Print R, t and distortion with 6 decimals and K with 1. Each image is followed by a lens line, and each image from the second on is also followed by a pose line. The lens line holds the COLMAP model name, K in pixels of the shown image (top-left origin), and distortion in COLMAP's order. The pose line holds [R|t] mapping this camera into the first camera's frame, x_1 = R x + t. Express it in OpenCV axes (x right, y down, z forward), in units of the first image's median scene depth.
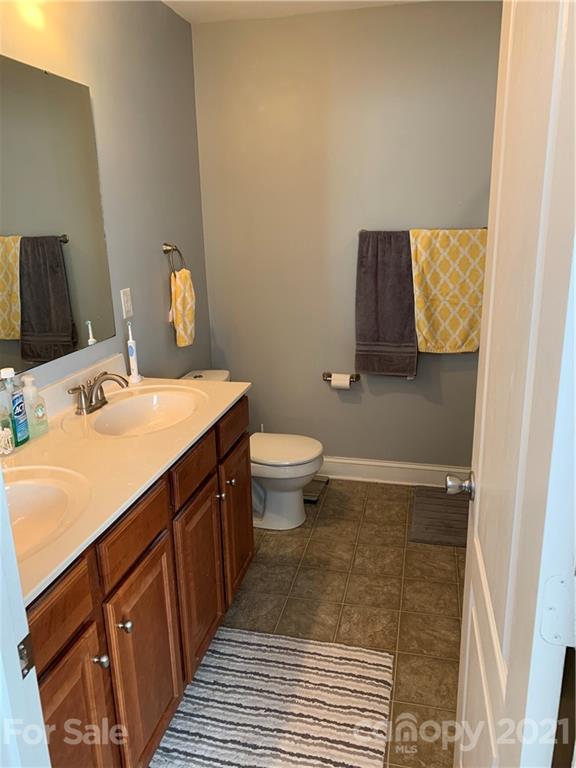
lens RADIAL K [[590.9, 0, 288.0], [0, 590.9, 384.0], [0, 0, 1]] dist [0.086756, -0.089271]
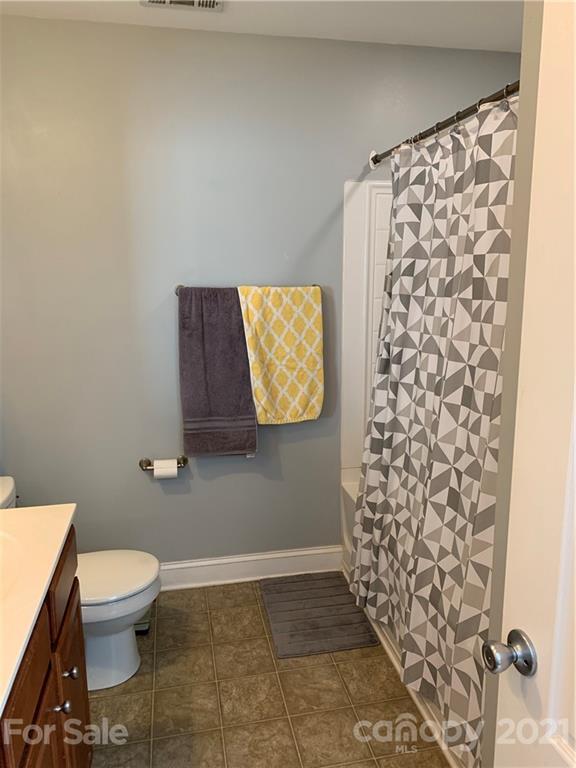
lens RADIAL K [[590.9, 0, 288.0], [0, 590.9, 384.0], [0, 0, 1]] dist [0.086756, -0.089271]
pose [[0.907191, -0.064434, 0.415755, -0.095987], [0.101861, 0.992441, -0.068454, -0.050581], [-0.408202, 0.104450, 0.906897, 0.198422]]
